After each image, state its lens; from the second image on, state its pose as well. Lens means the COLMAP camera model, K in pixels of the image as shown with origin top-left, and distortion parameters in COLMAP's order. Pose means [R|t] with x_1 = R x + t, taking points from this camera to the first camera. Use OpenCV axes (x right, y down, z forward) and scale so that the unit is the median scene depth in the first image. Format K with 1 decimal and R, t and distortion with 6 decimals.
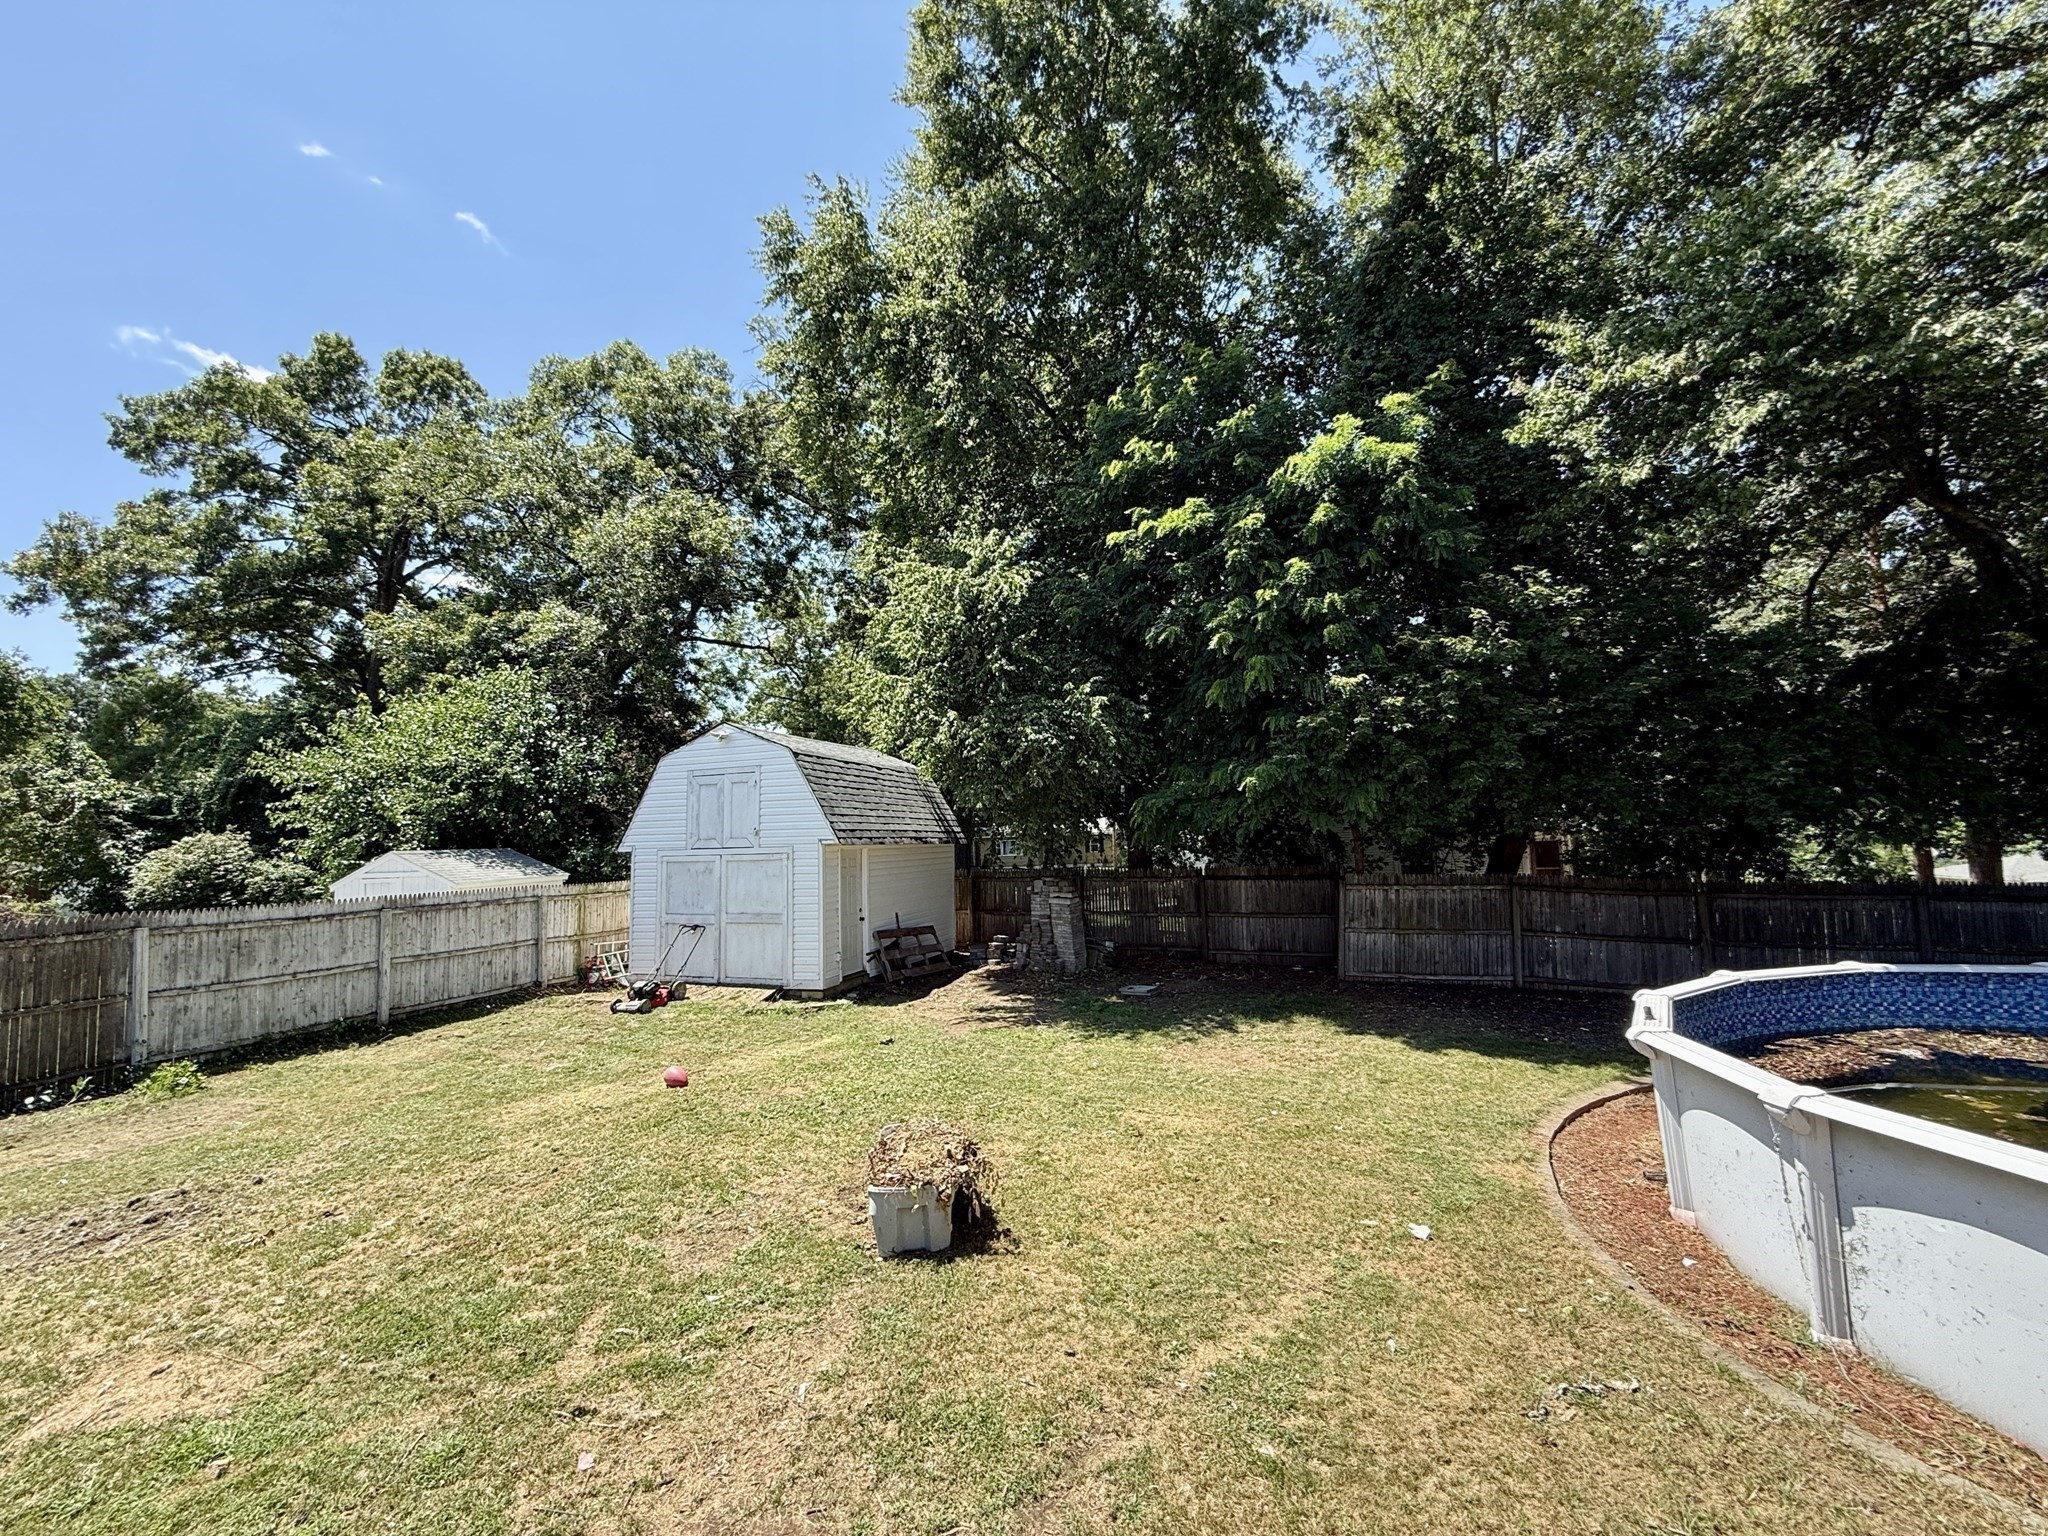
lens RADIAL K [[821.3, 0, 1022.8], [0, 821.3, 777.4], [0, 0, 1]] dist [-0.004451, -0.000289]
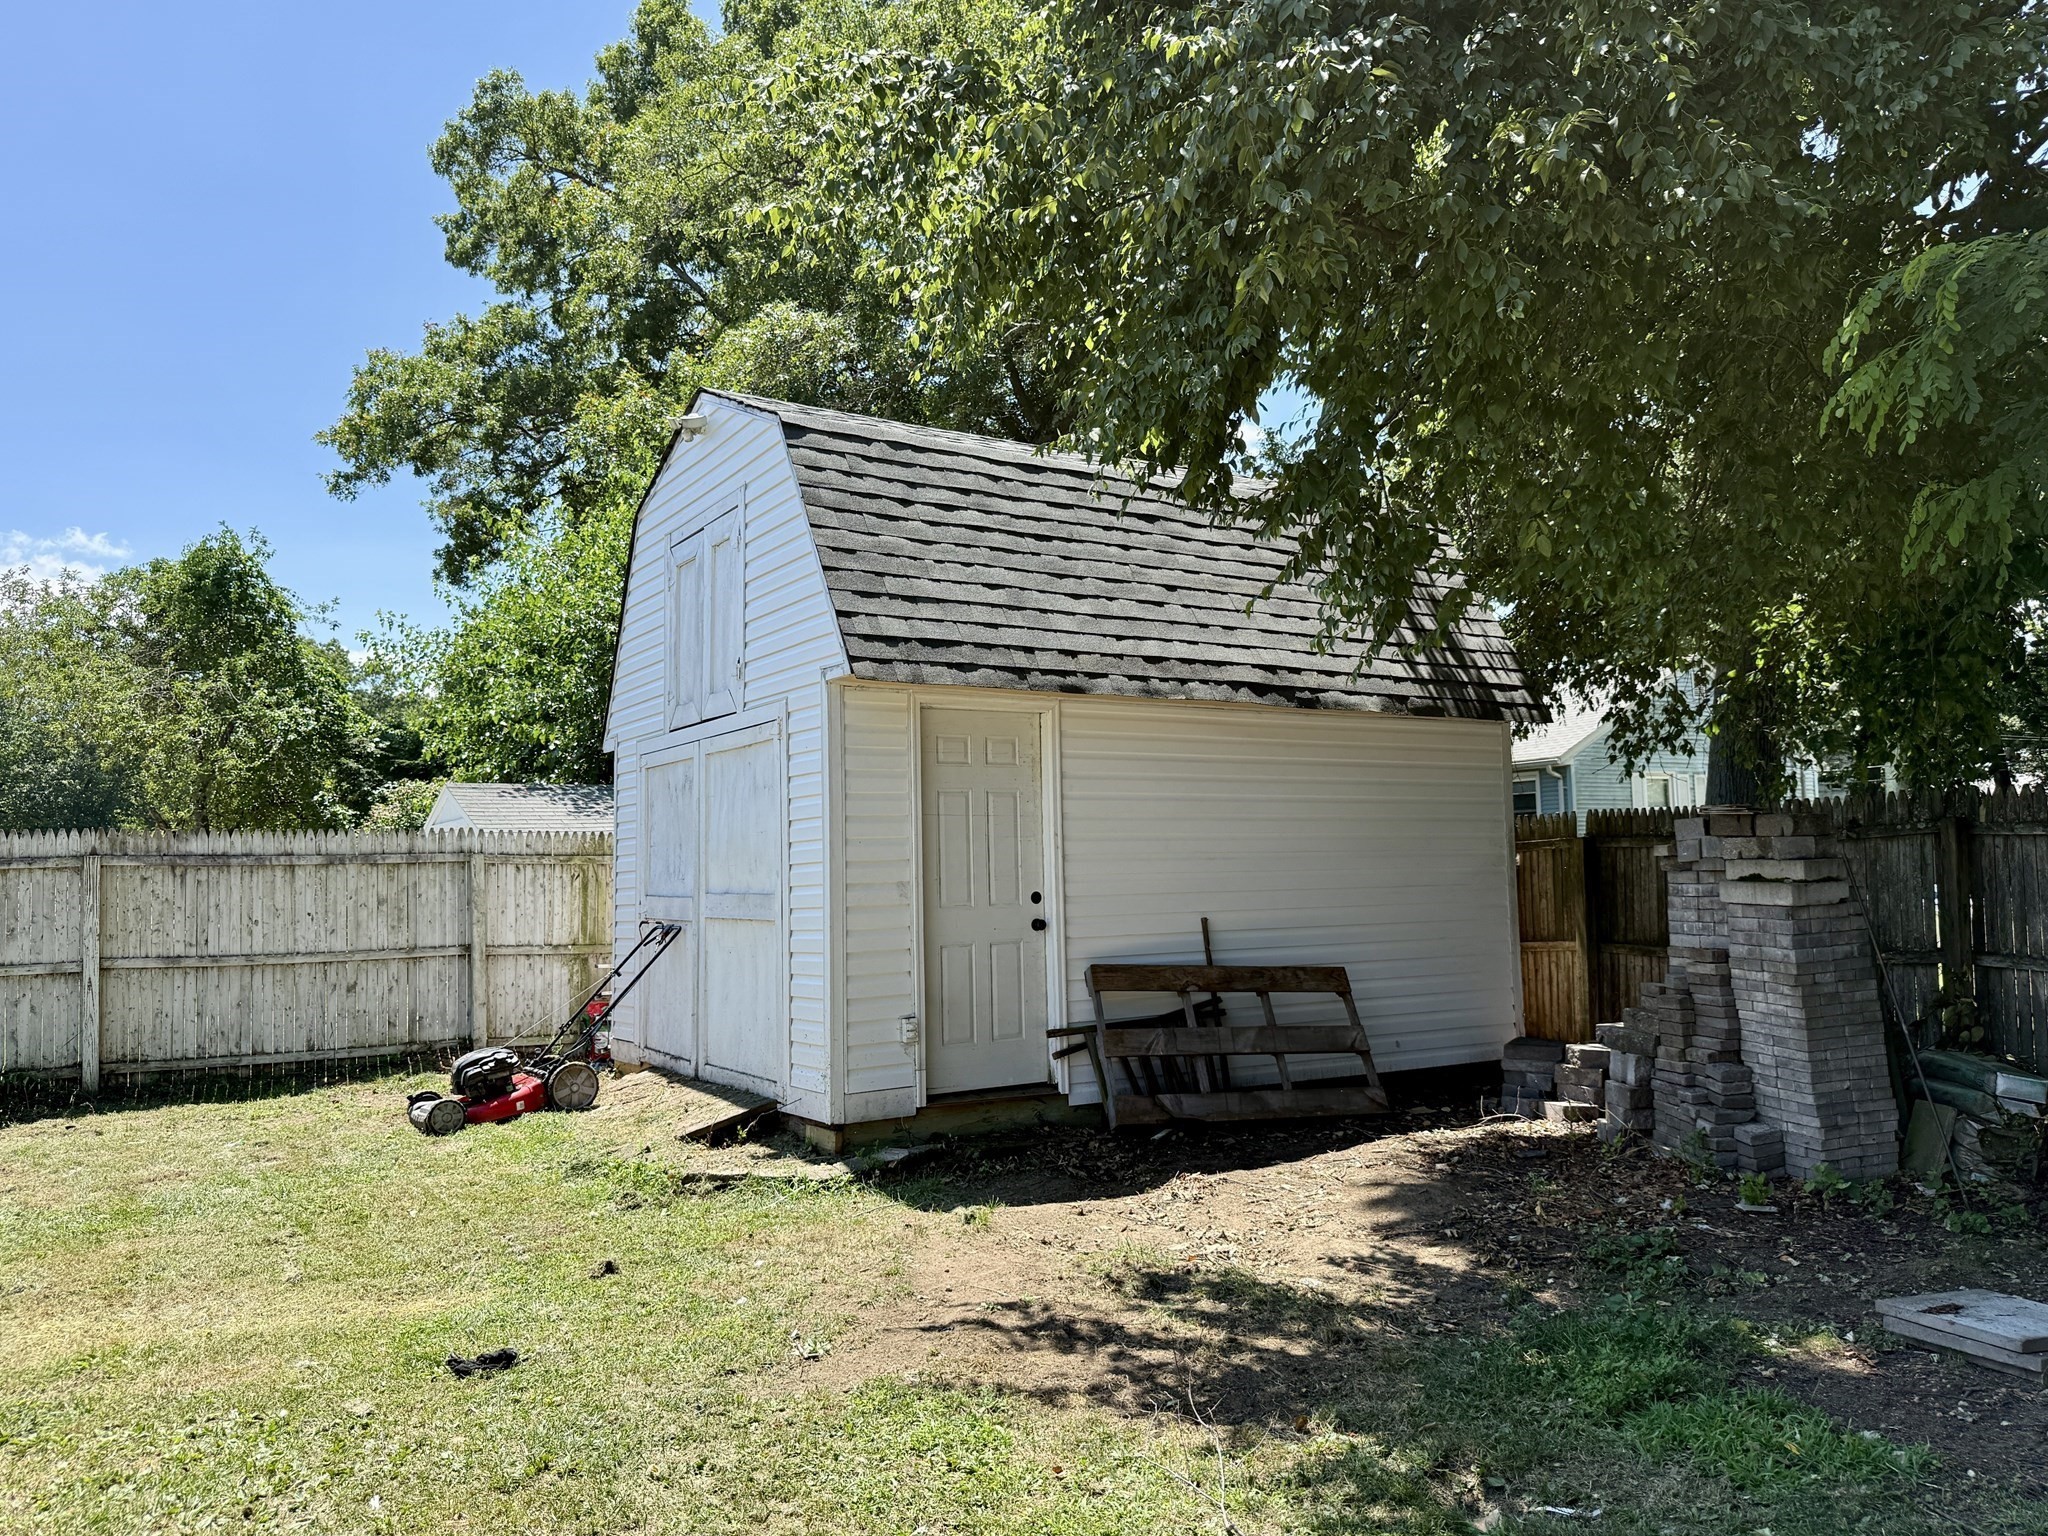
lens RADIAL K [[1502.7, 0, 1026.3], [0, 1502.7, 768.3], [0, 0, 1]] dist [0.036680, -0.003216]
pose [[0.784671, -0.029100, -0.619230, 0.172959], [0.042866, 0.999054, 0.007369, 0.106841], [0.618429, -0.032326, 0.785175, 0.536309]]
